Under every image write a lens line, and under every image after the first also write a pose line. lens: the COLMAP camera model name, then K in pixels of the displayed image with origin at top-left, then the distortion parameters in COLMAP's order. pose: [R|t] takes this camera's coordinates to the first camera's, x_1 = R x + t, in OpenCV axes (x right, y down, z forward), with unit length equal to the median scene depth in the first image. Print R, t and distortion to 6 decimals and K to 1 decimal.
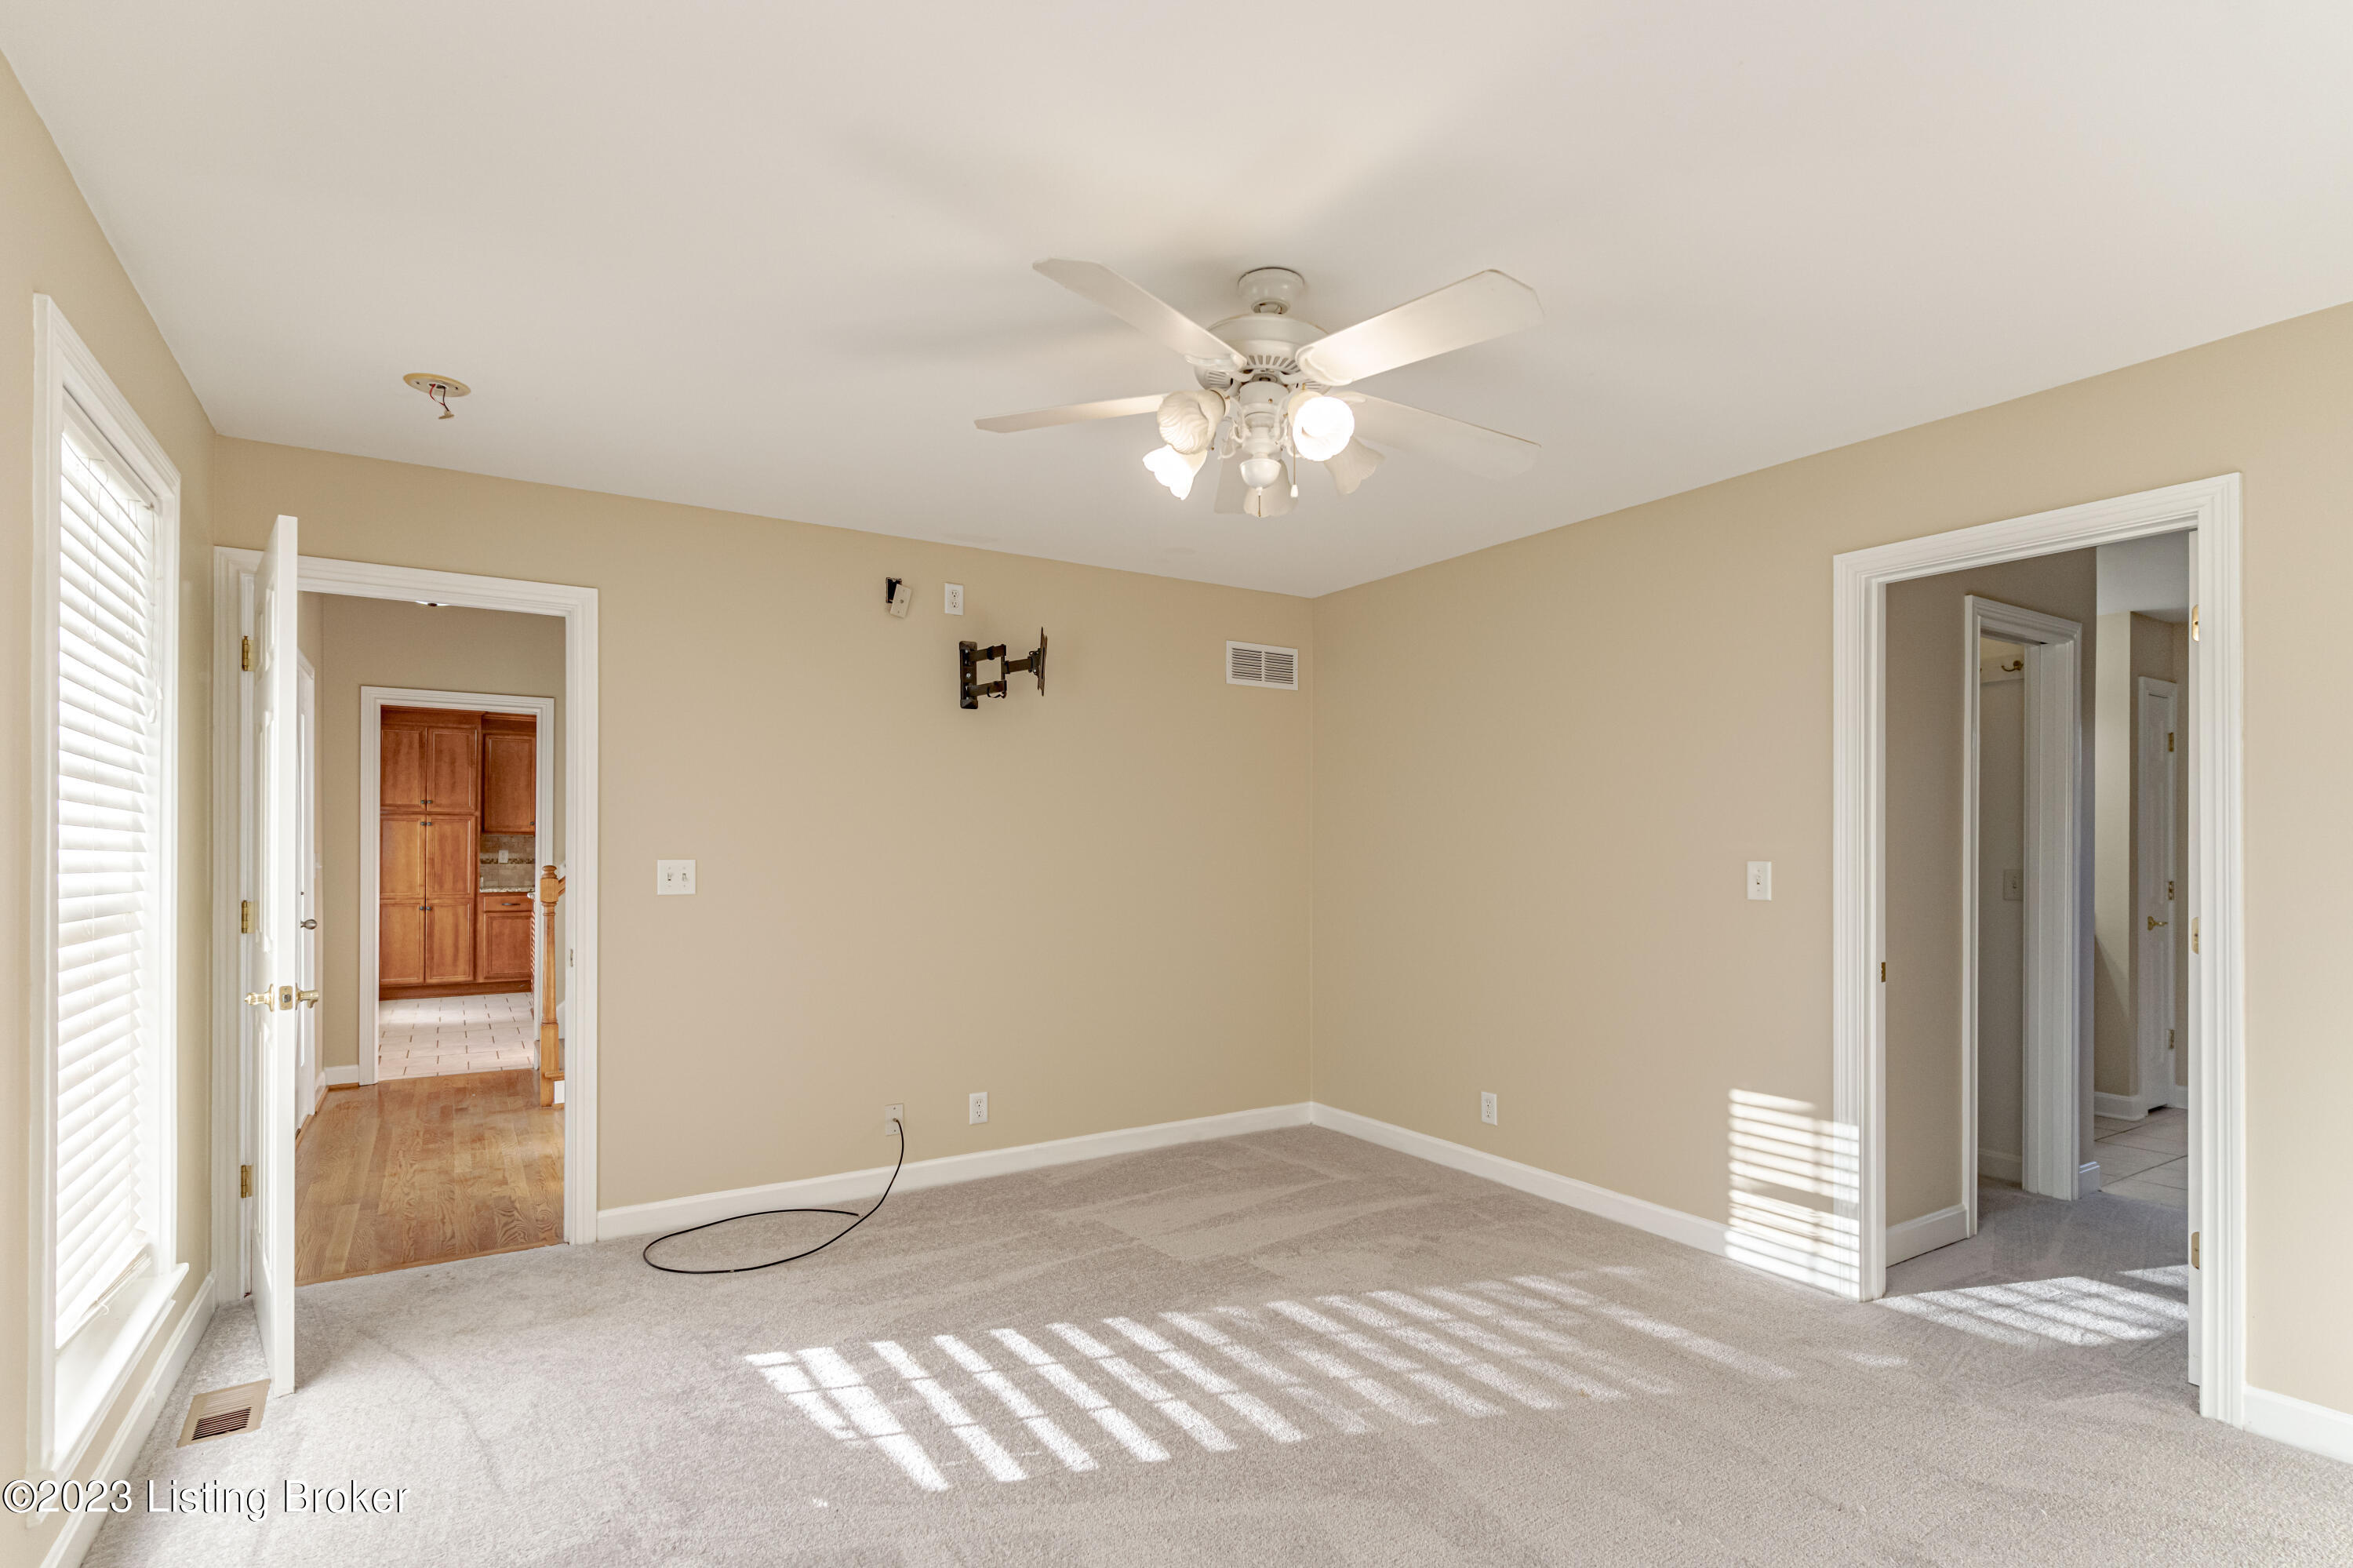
lens RADIAL K [[1135.0, 0, 1148.4], [0, 1135.0, 843.4], [0, 0, 1]] dist [-0.004069, 0.000375]
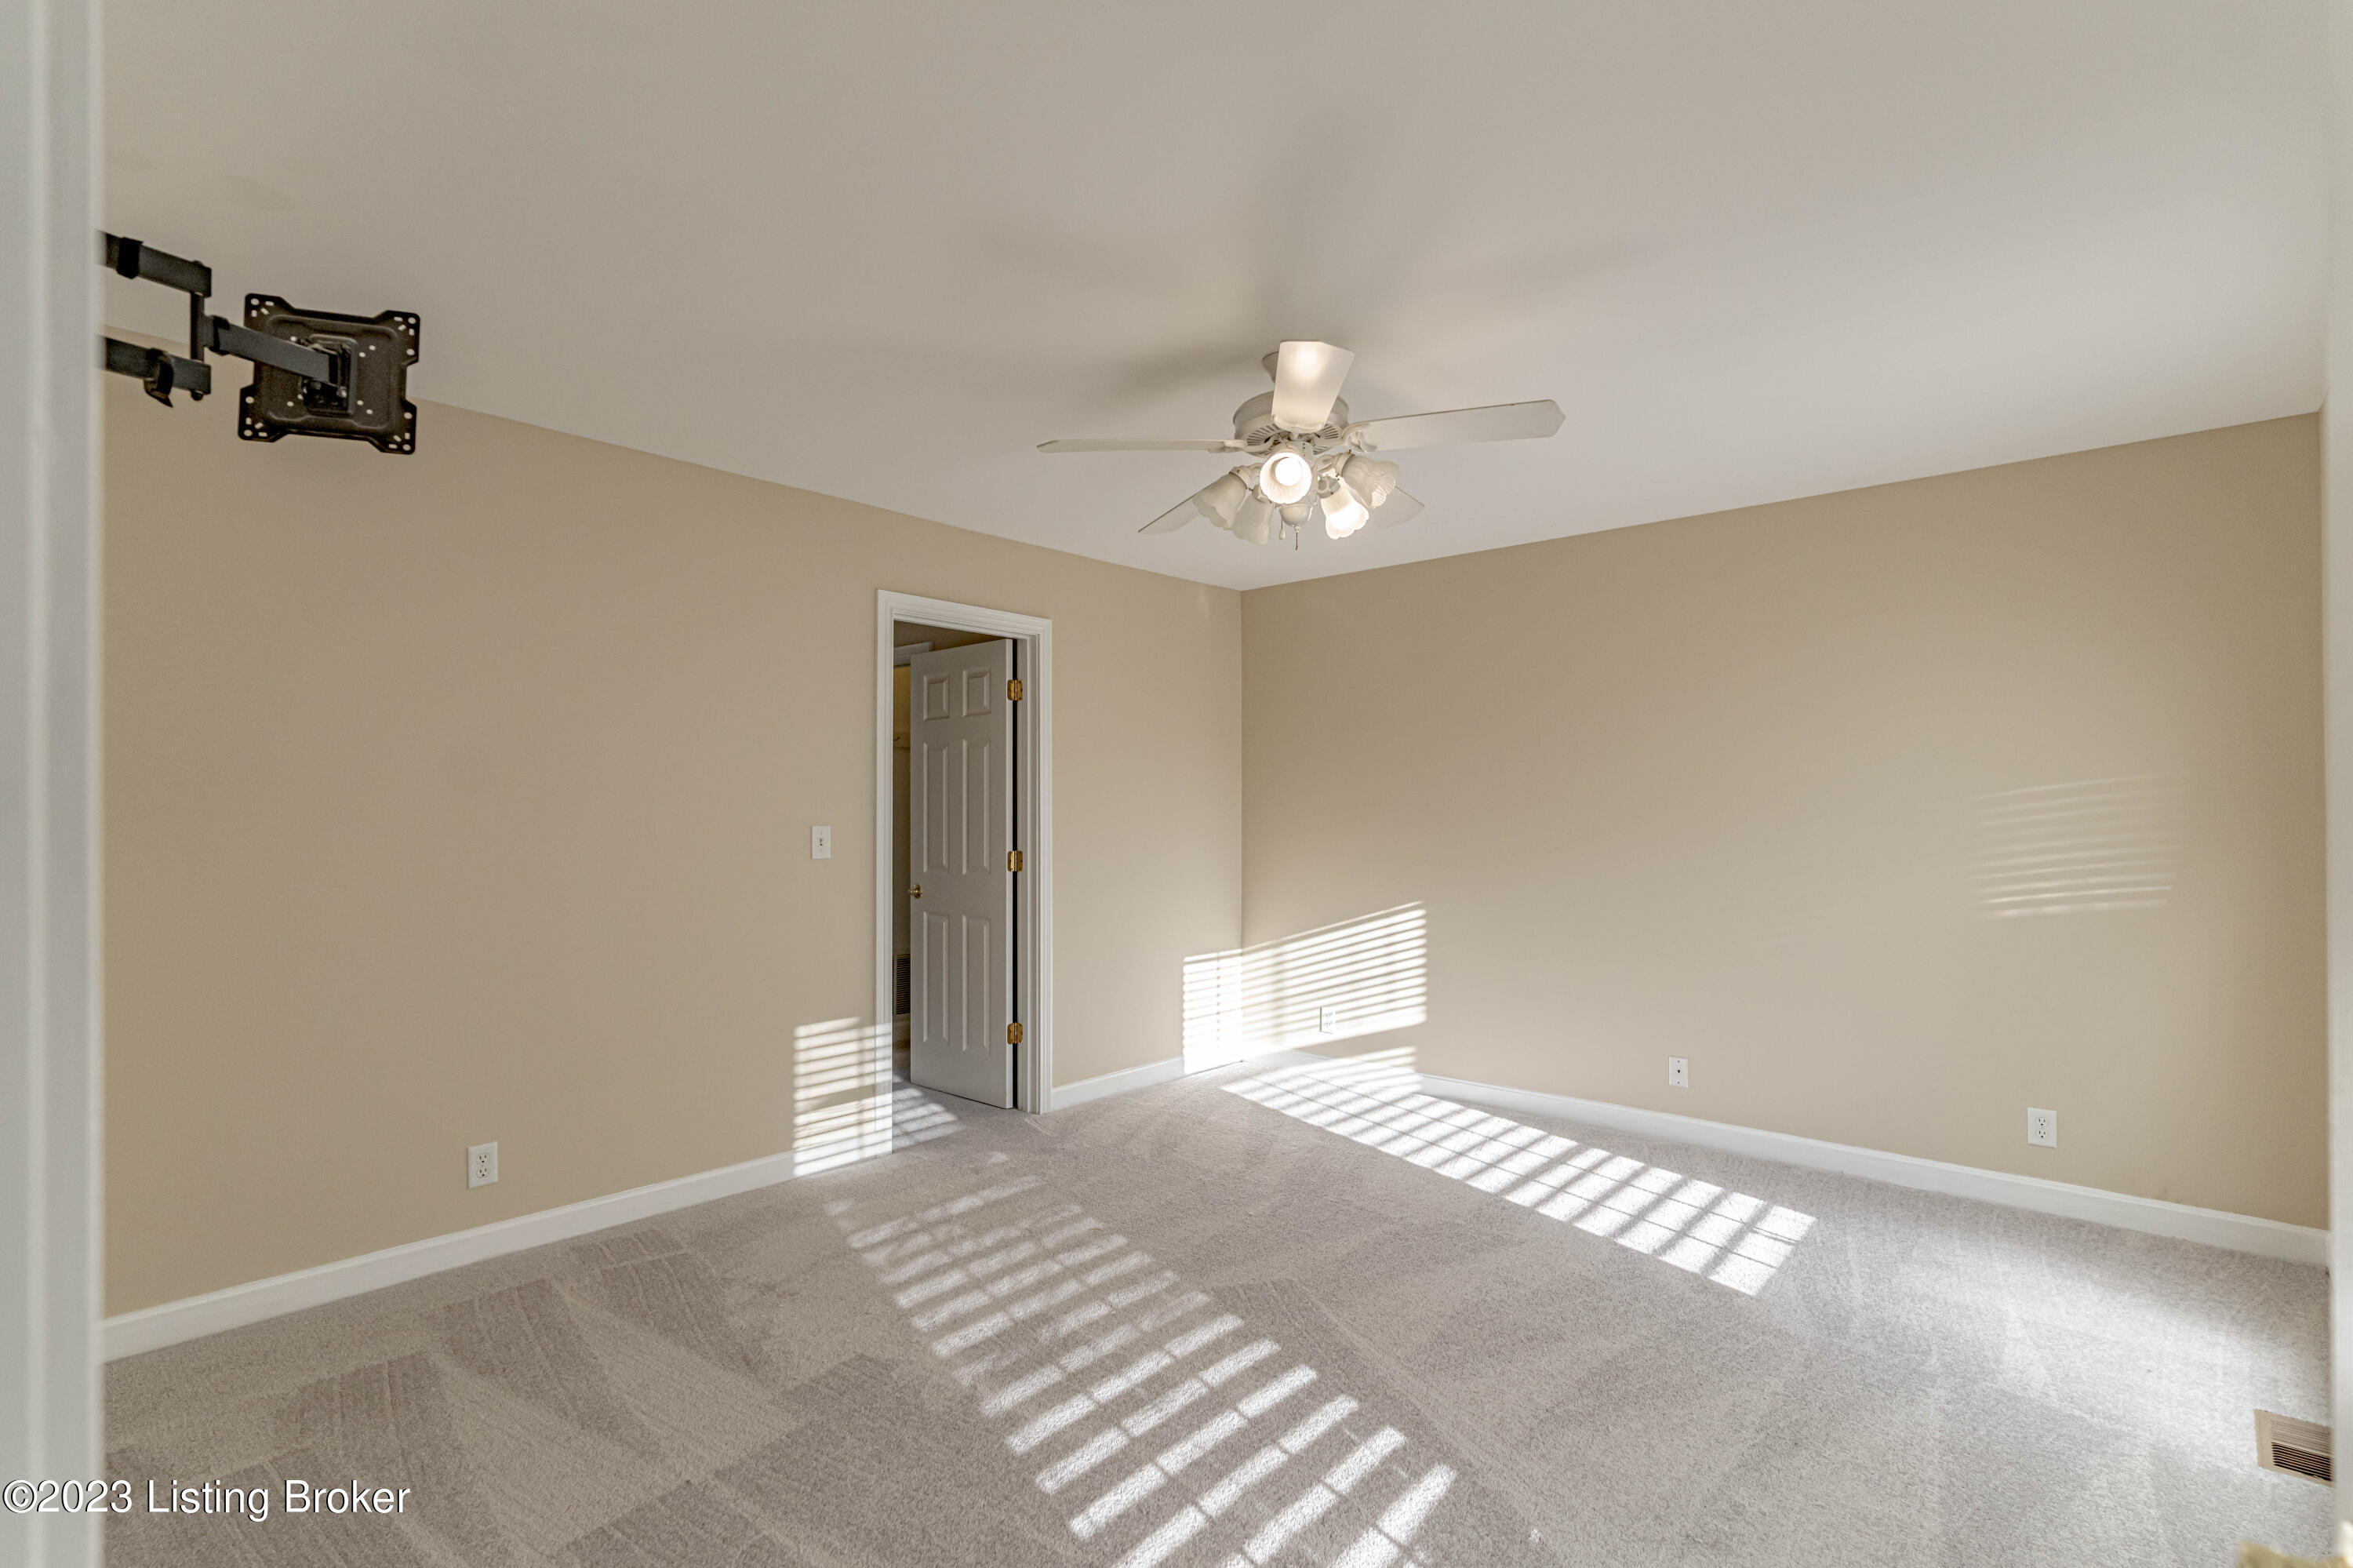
lens RADIAL K [[1135.0, 0, 1174.4], [0, 1135.0, 795.7], [0, 0, 1]] dist [-0.004069, 0.000375]
pose [[-0.292868, 0.007402, 0.956124, -0.782998], [-0.003509, 0.999955, -0.008816, -0.006648], [-0.956147, -0.005936, -0.292828, 1.118308]]
